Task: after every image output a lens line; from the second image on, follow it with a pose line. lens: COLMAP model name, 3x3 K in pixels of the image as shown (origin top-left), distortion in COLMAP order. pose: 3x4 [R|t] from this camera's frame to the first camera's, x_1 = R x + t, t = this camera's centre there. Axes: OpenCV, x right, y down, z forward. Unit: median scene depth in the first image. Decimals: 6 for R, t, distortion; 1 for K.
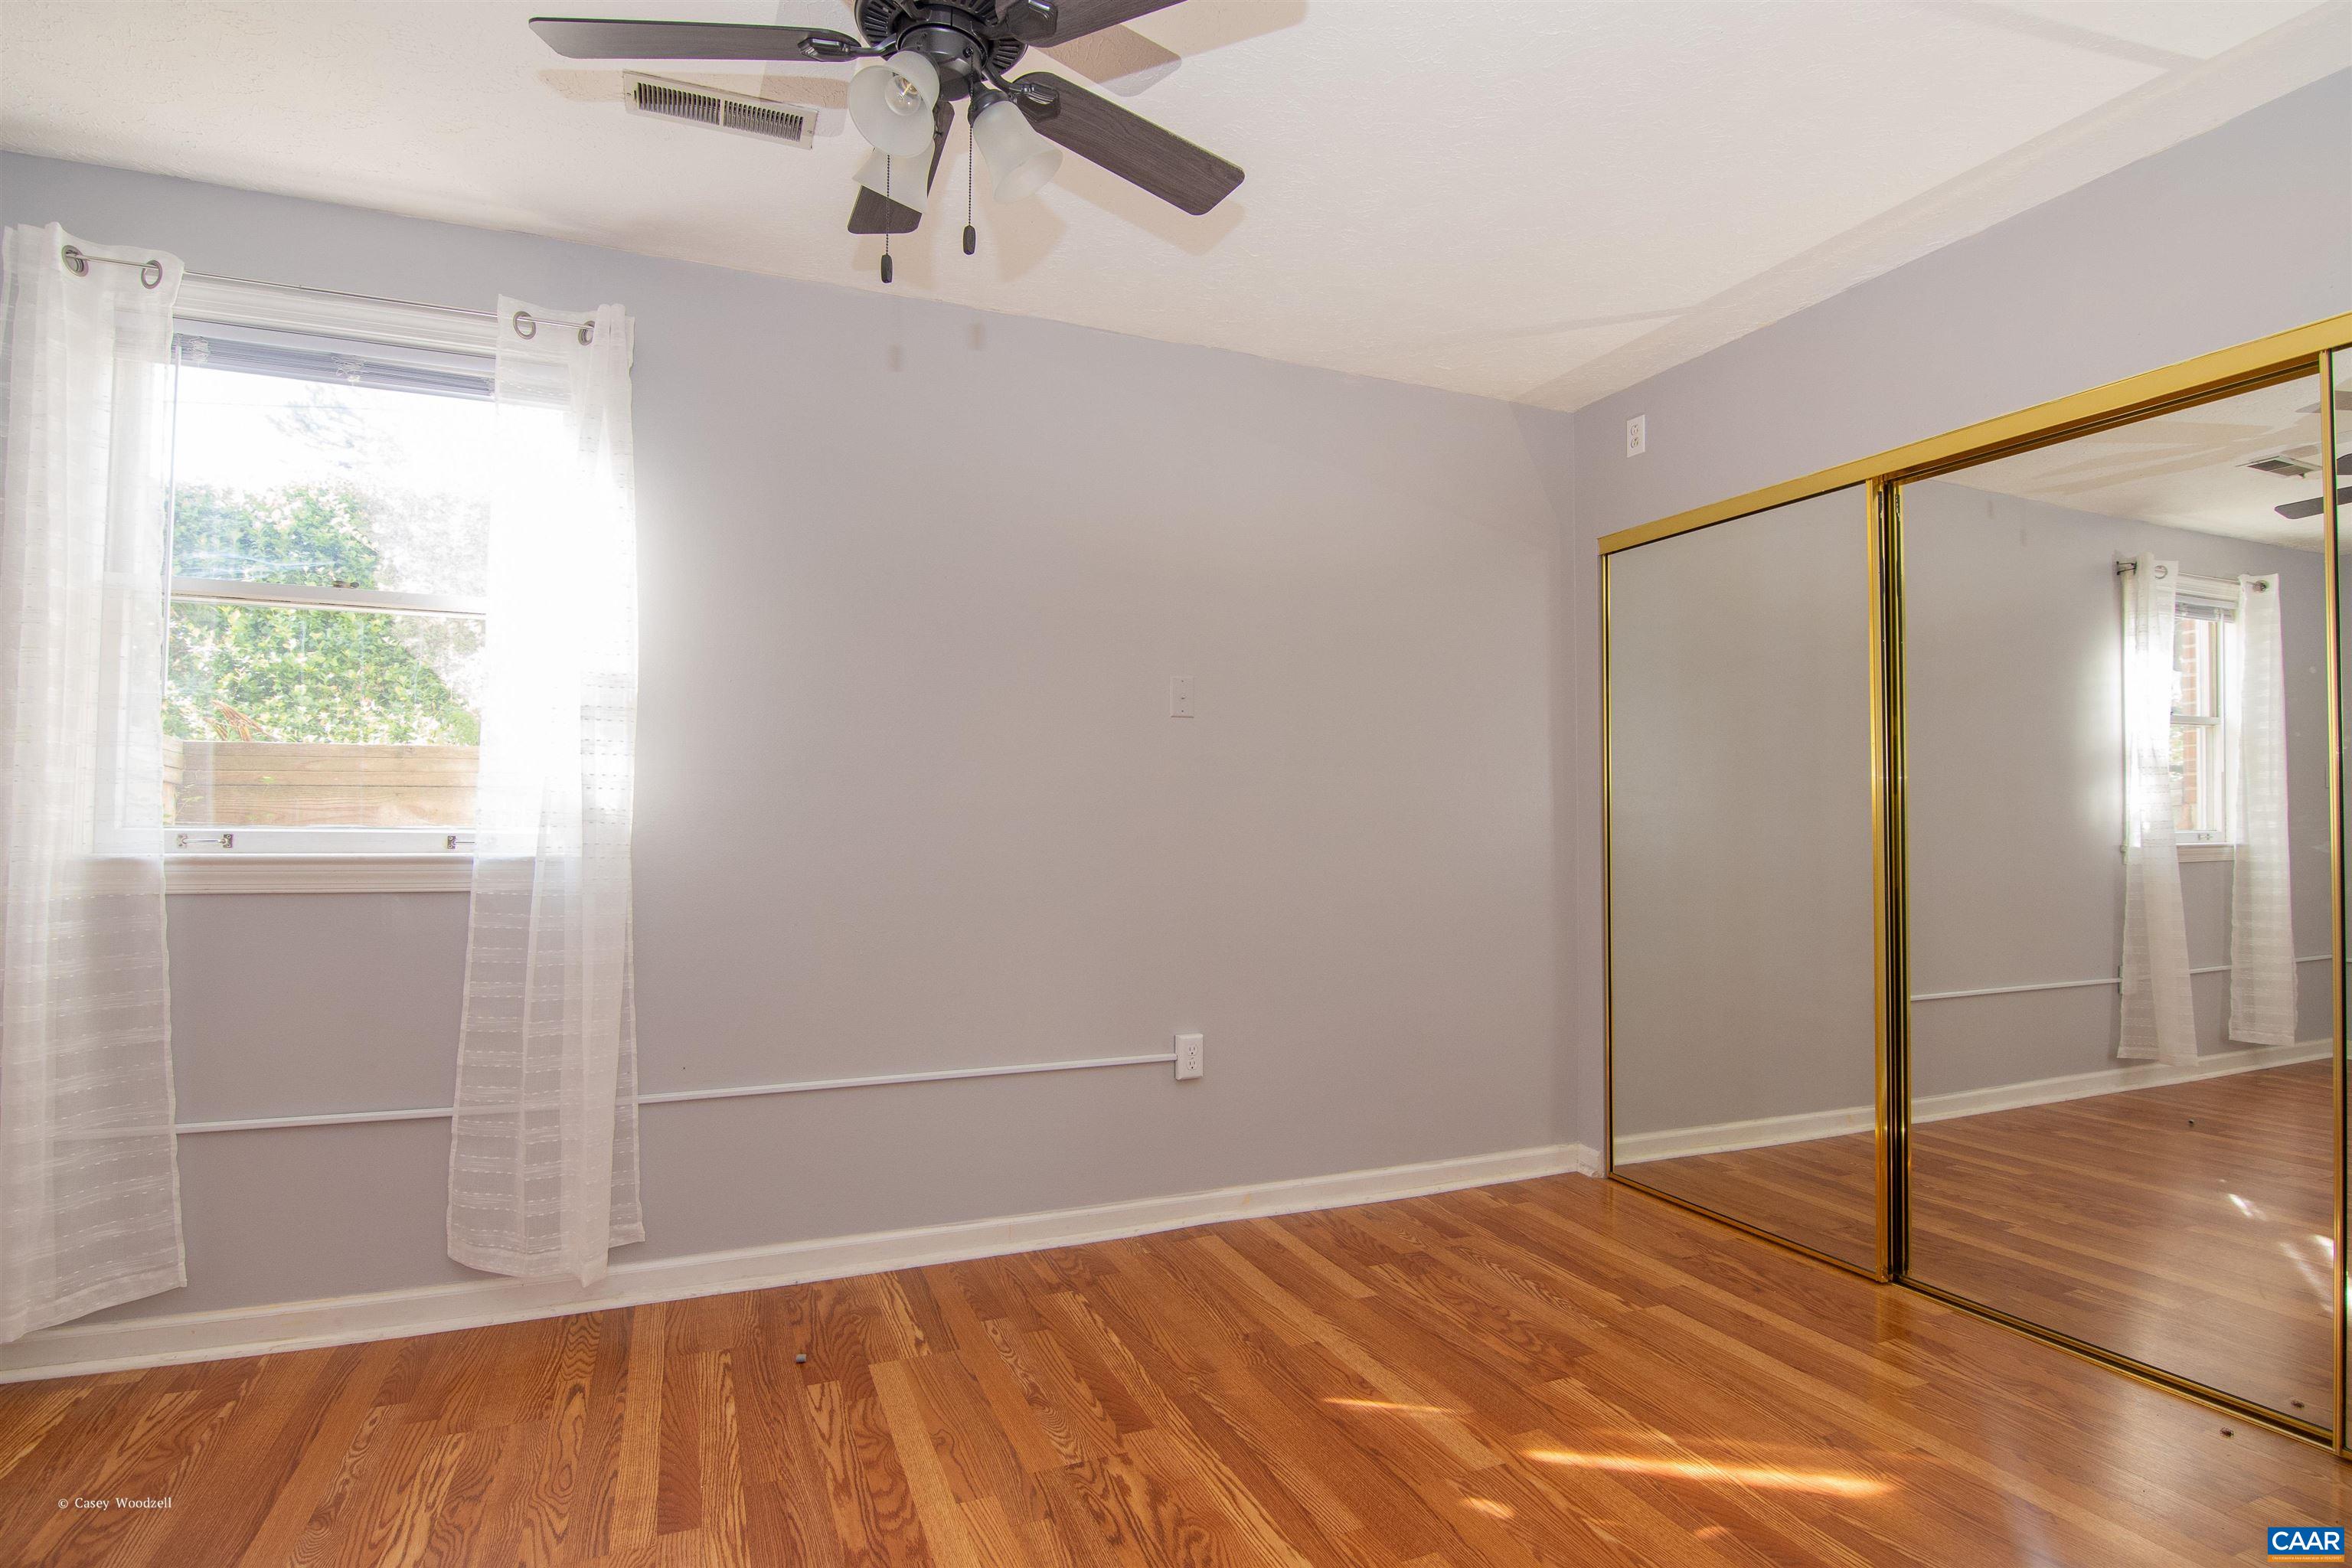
lens RADIAL K [[1191.8, 0, 1155.5], [0, 1191.8, 786.7], [0, 0, 1]] dist [-0.007897, -0.010677]
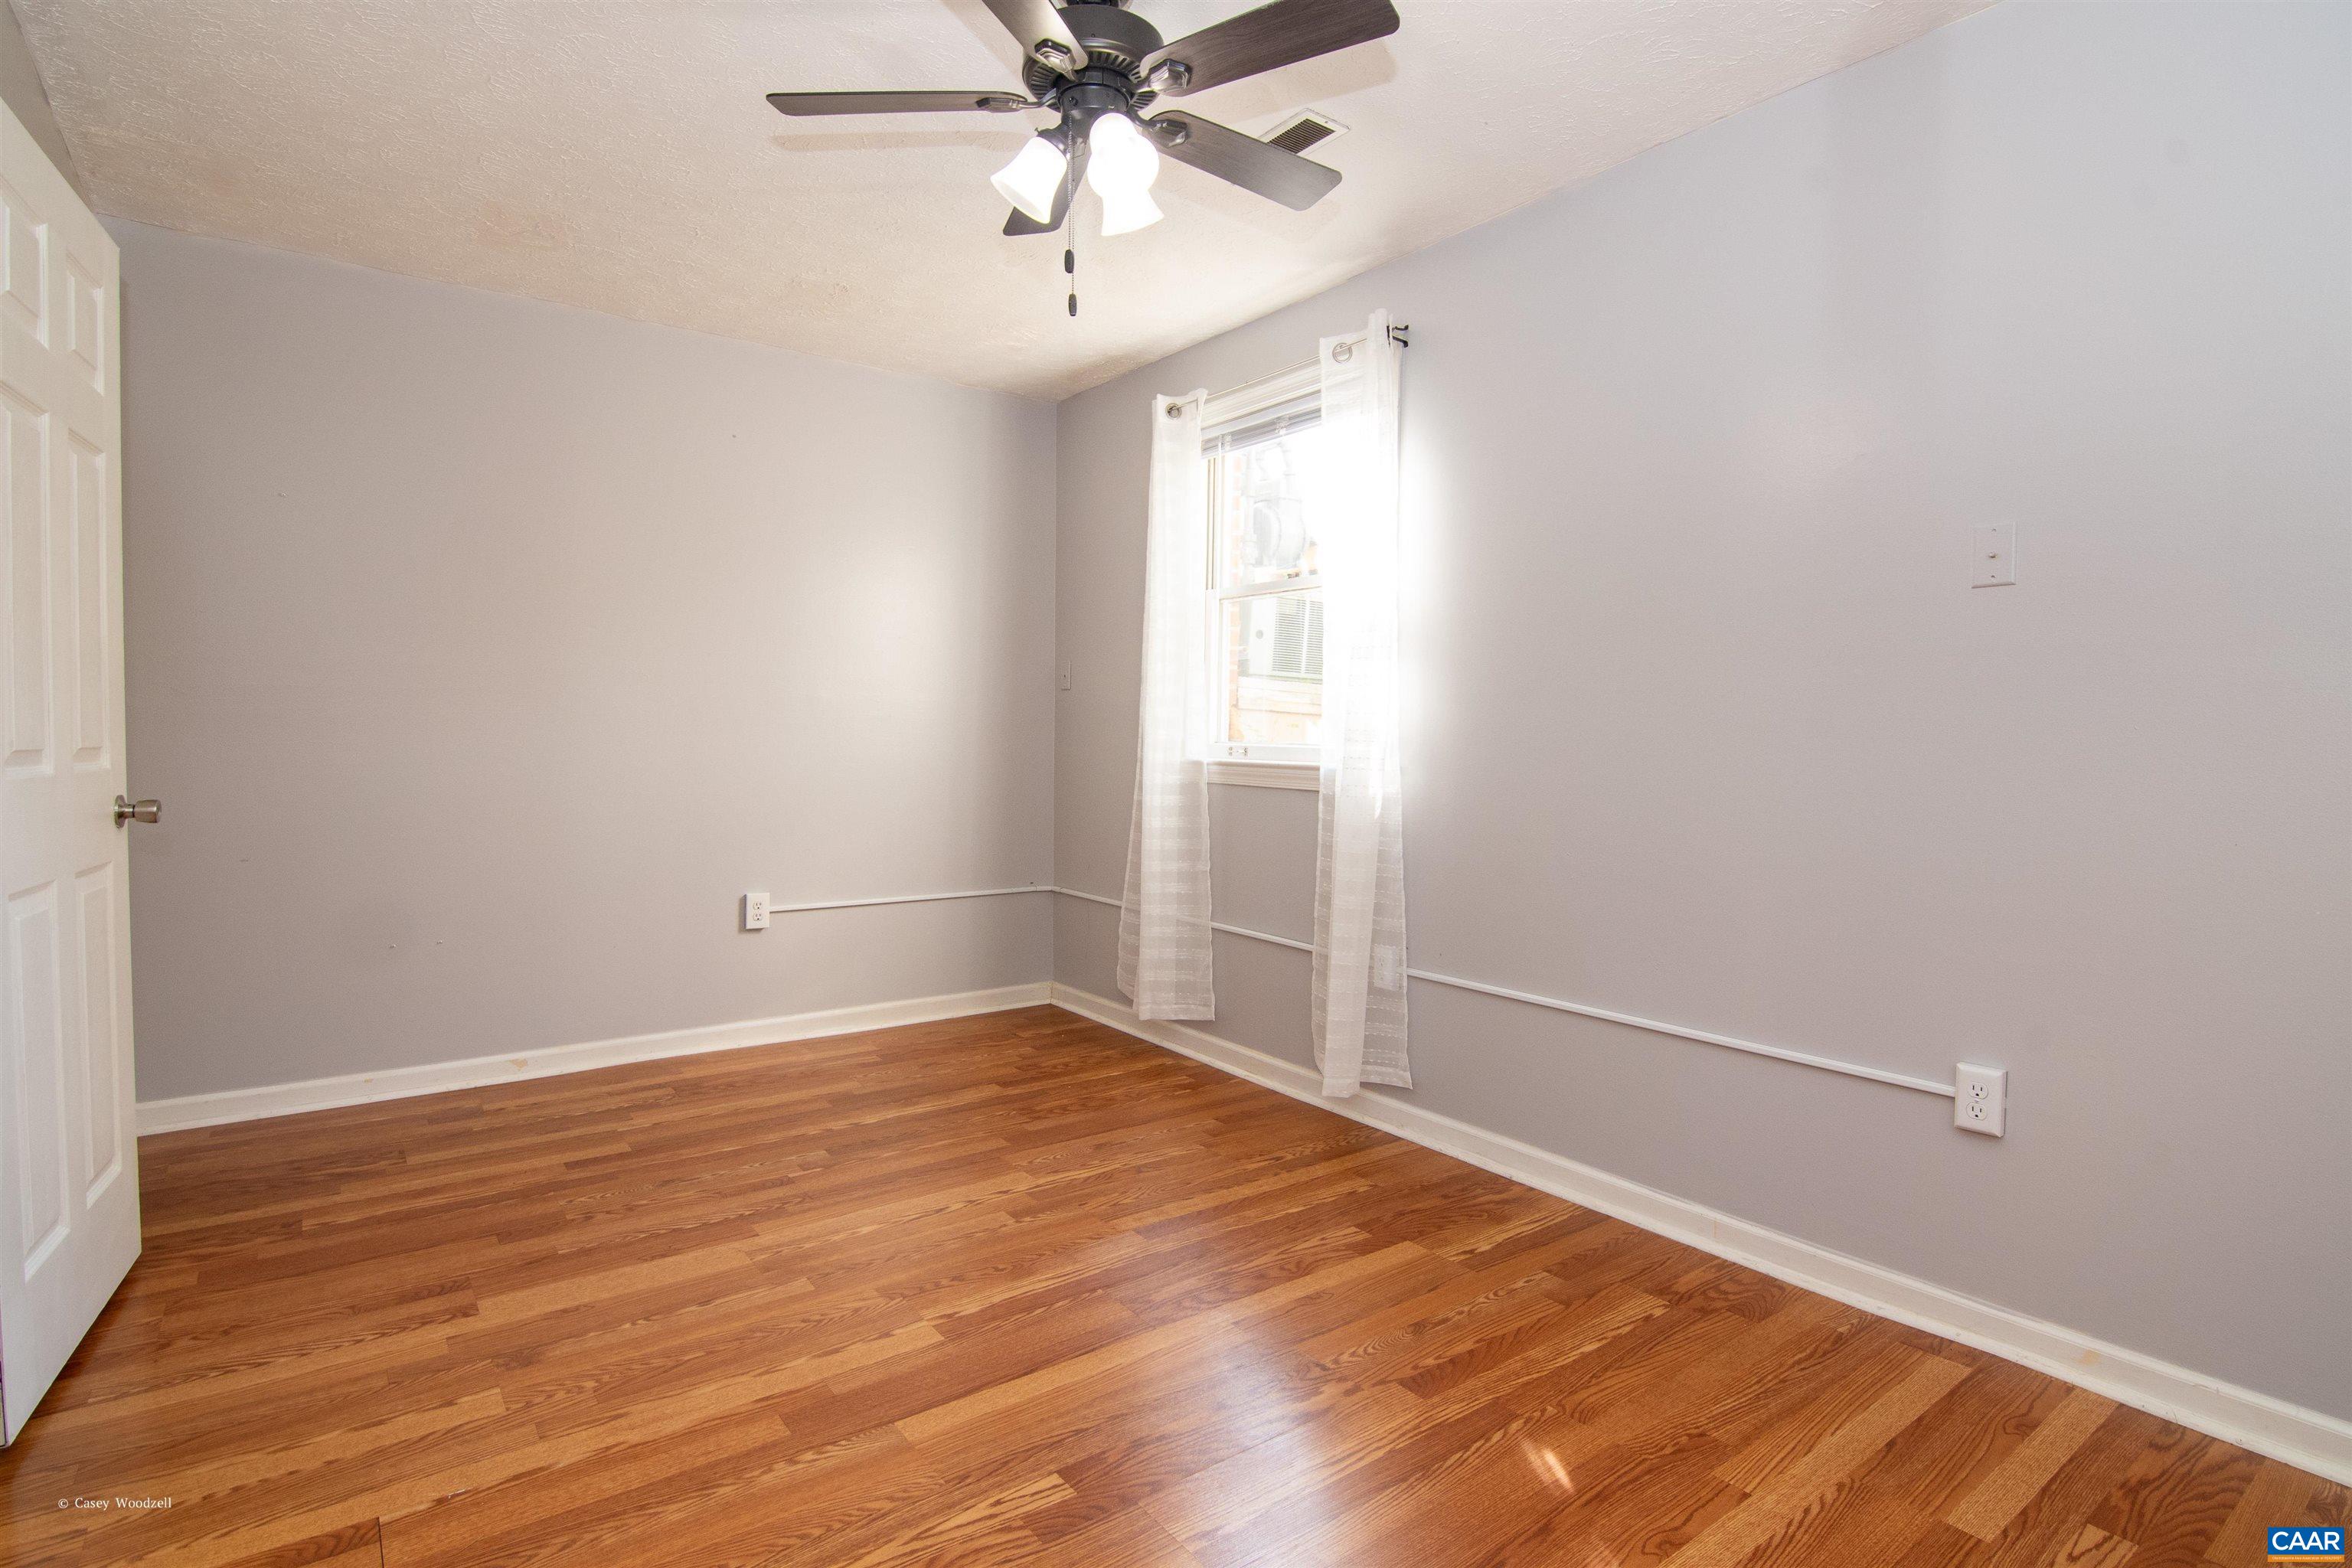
lens RADIAL K [[1191.8, 0, 1155.5], [0, 1191.8, 786.7], [0, 0, 1]] dist [-0.007897, -0.010677]
pose [[0.214832, 0.043161, -0.975697, 0.705053], [0.025757, 0.998425, 0.049837, 0.009345], [0.976311, -0.035838, 0.213382, 0.517173]]
